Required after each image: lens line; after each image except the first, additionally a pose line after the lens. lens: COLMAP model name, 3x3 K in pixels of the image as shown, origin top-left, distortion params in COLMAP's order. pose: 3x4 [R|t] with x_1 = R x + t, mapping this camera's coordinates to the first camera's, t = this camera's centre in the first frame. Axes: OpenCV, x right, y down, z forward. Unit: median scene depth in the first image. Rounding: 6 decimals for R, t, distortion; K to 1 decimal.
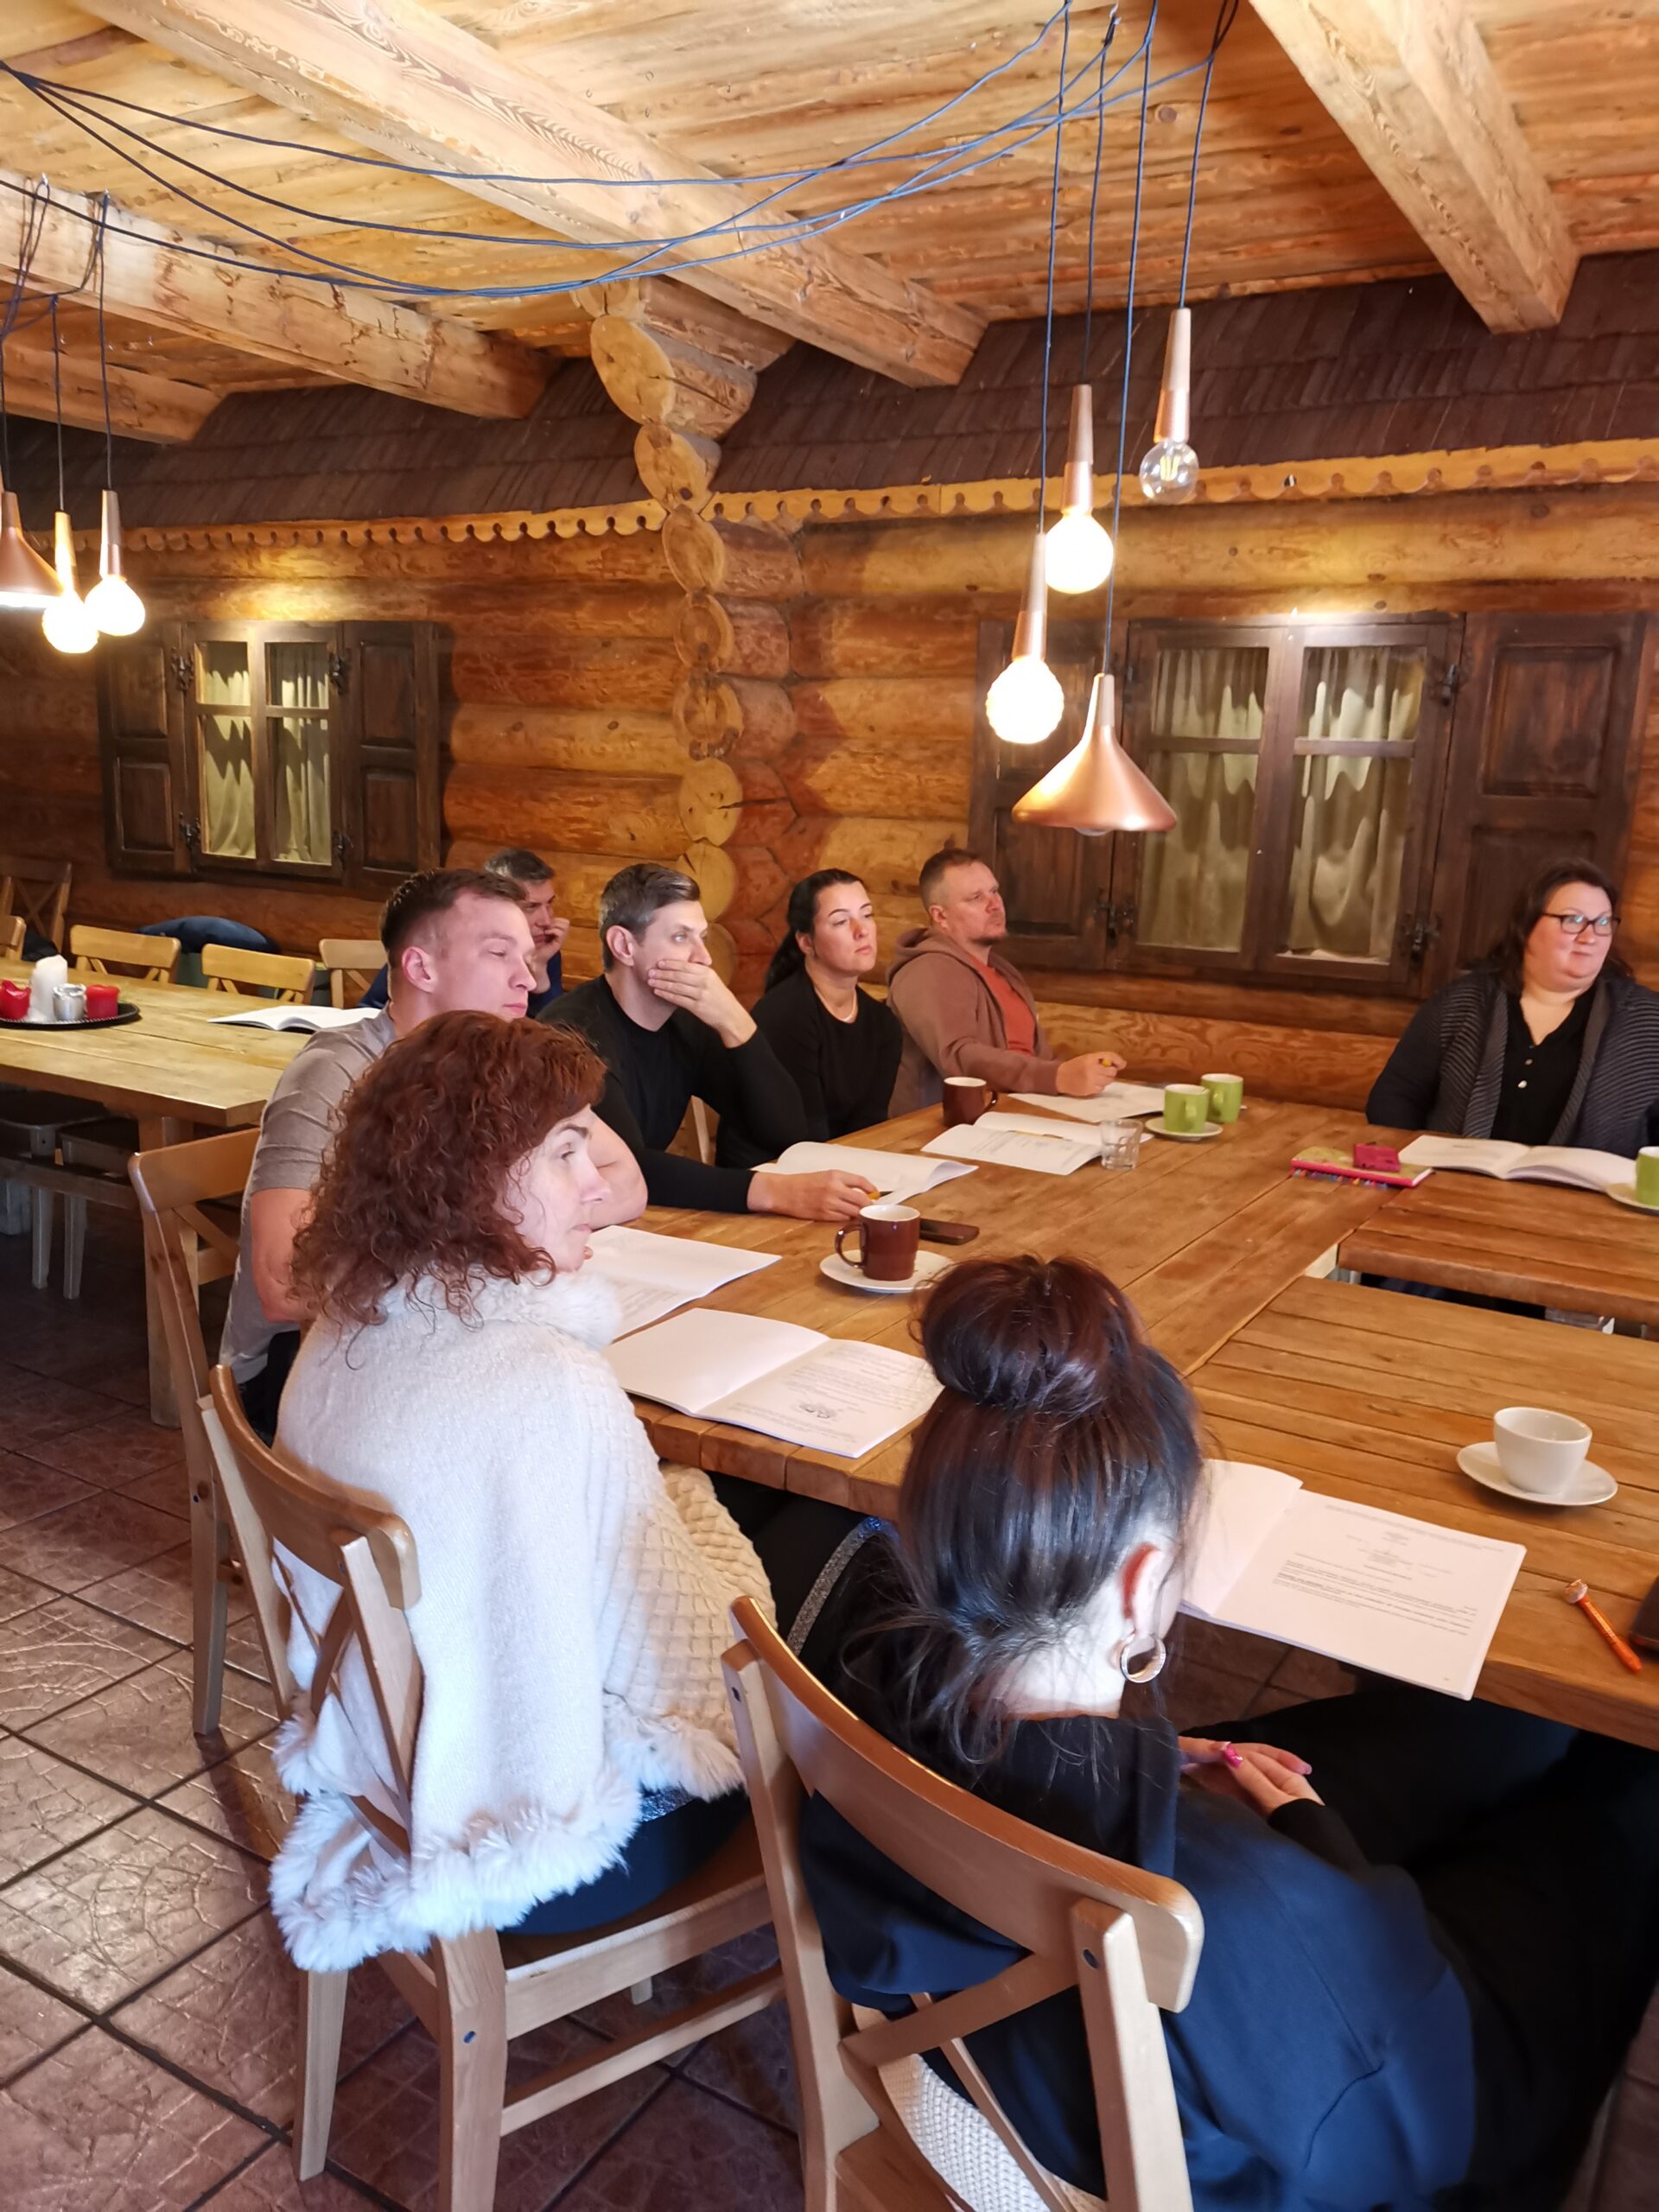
lens RADIAL K [[1700.9, 0, 830.3], [0, 1700.9, 1107.4], [0, 0, 1]] dist [0.043999, -0.040538]
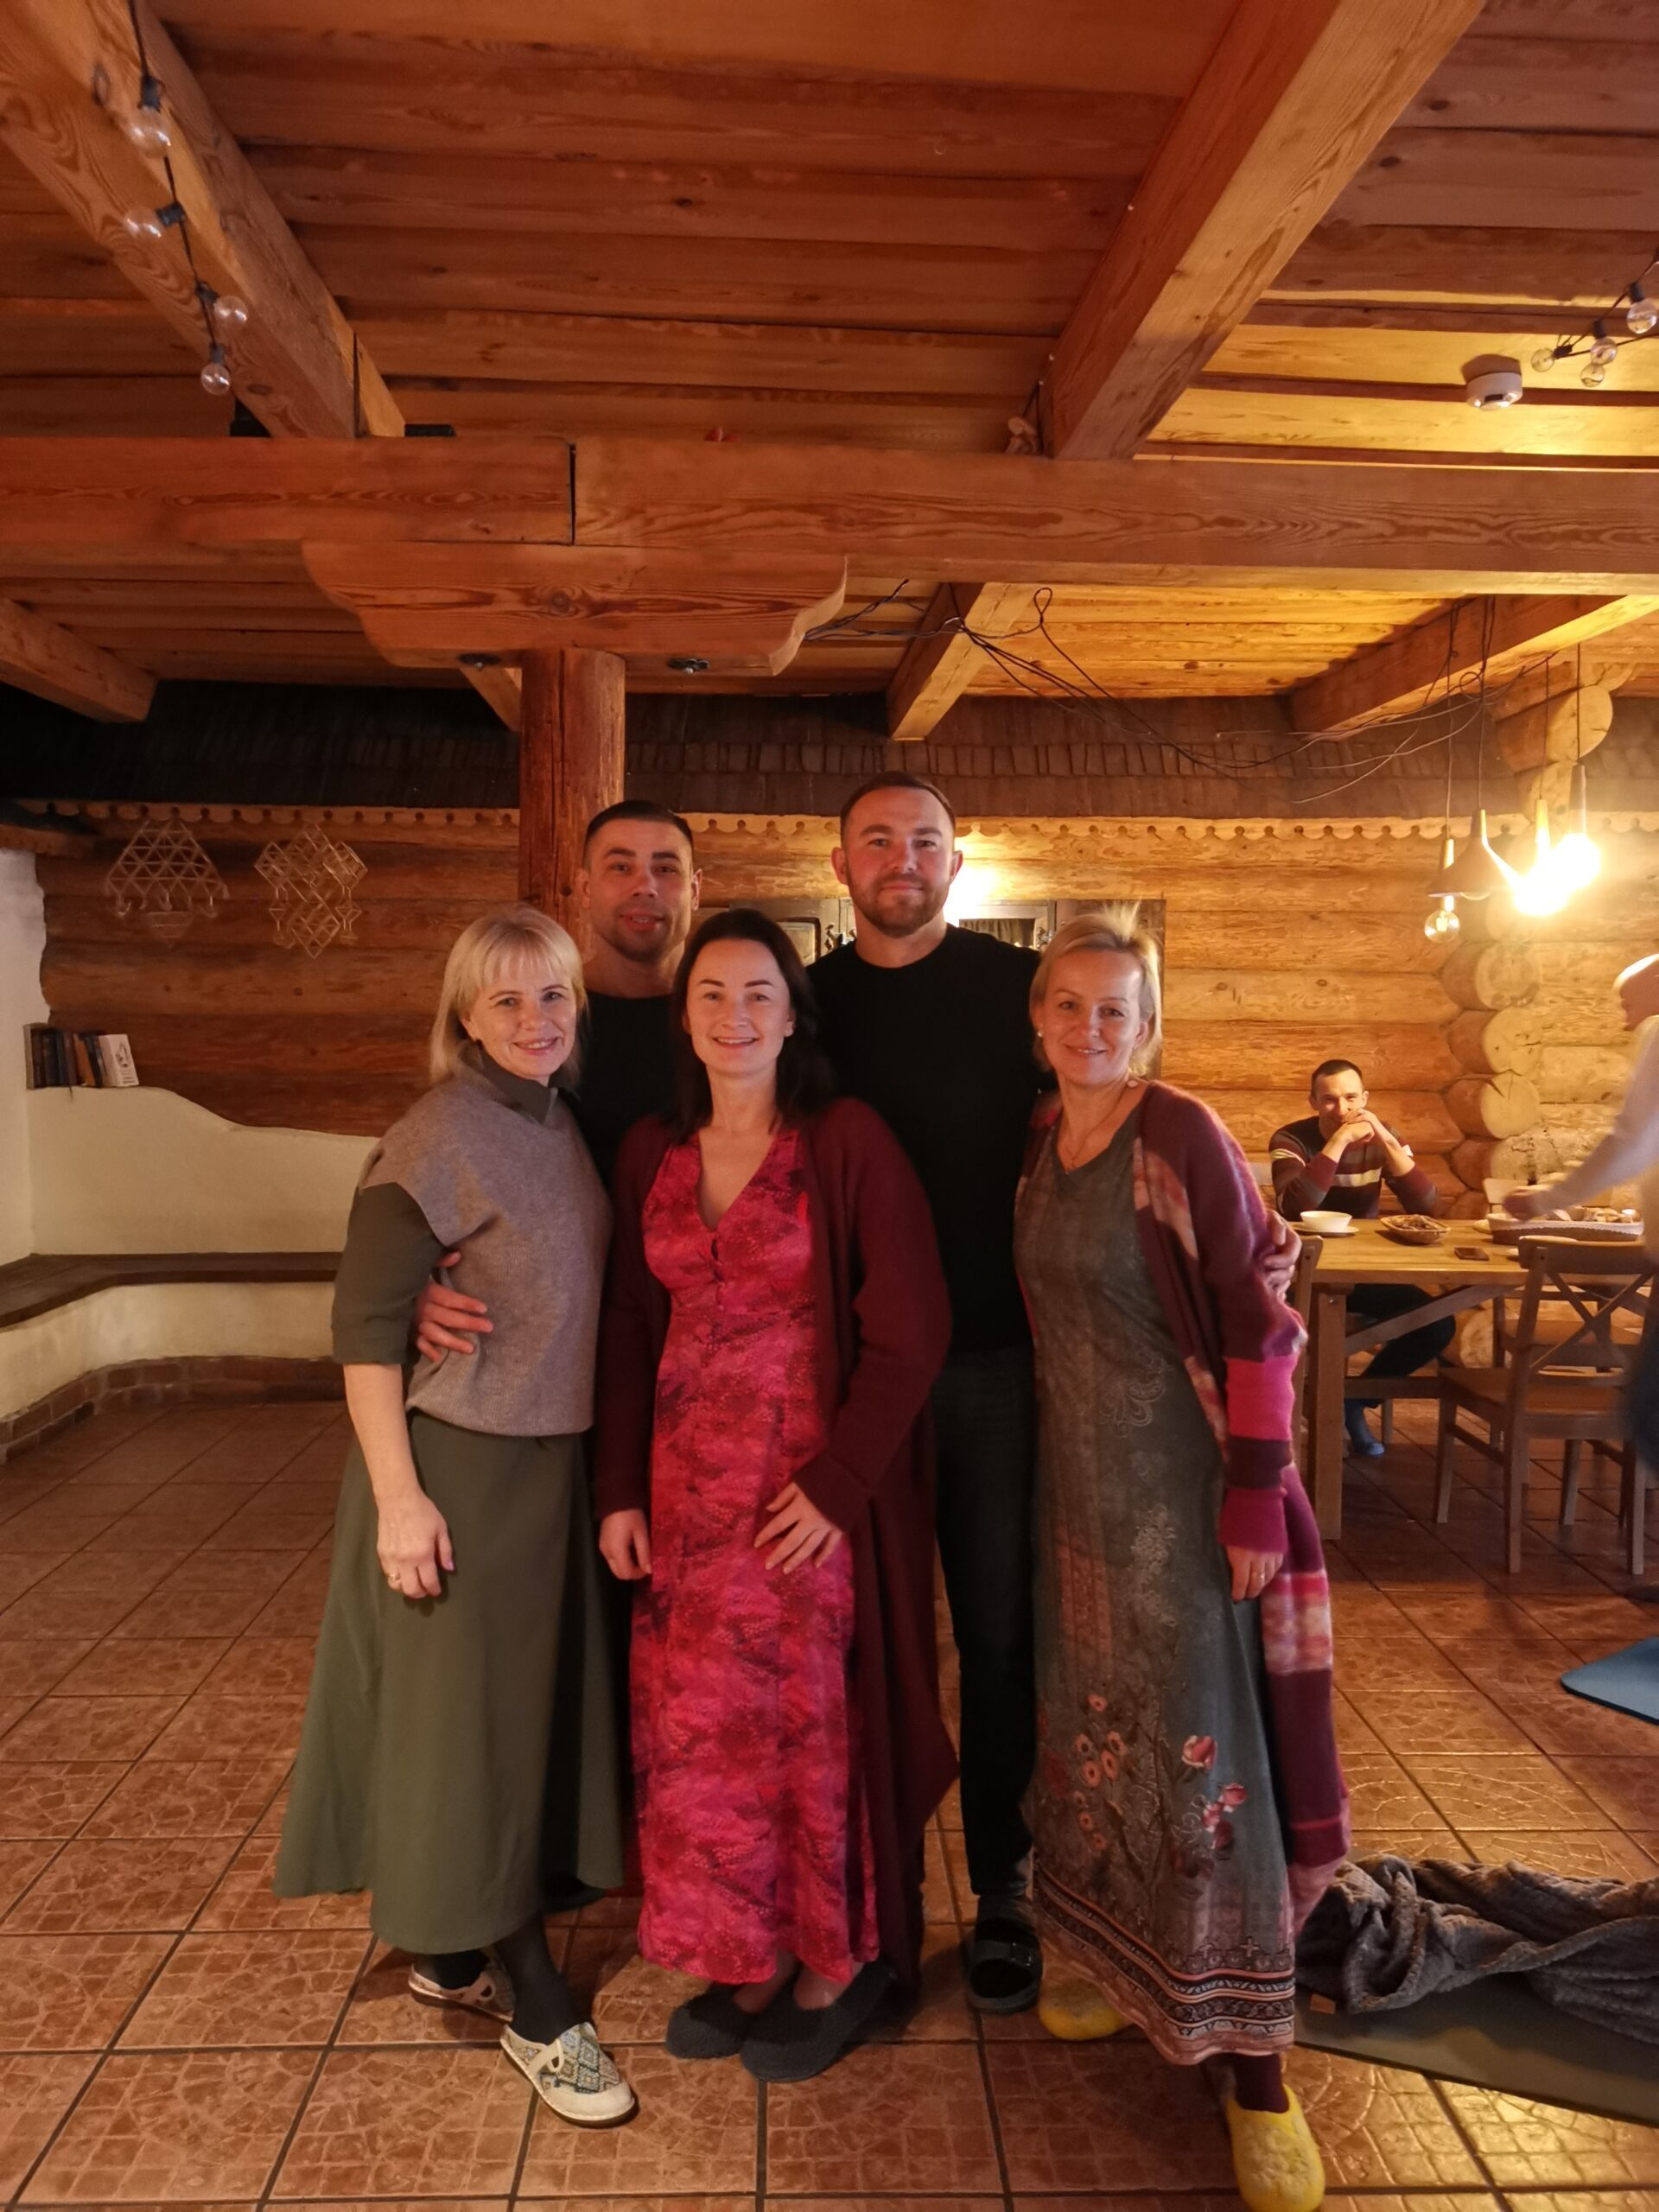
lens RADIAL K [[1700.9, 0, 828.4], [0, 1700.9, 1102.2], [0, 0, 1]] dist [0.043999, -0.040538]
pose [[0.849411, -0.072492, 0.522729, -1.107159], [0.136848, 0.986895, -0.085509, -0.091133], [-0.509680, 0.144167, 0.848200, 0.182586]]
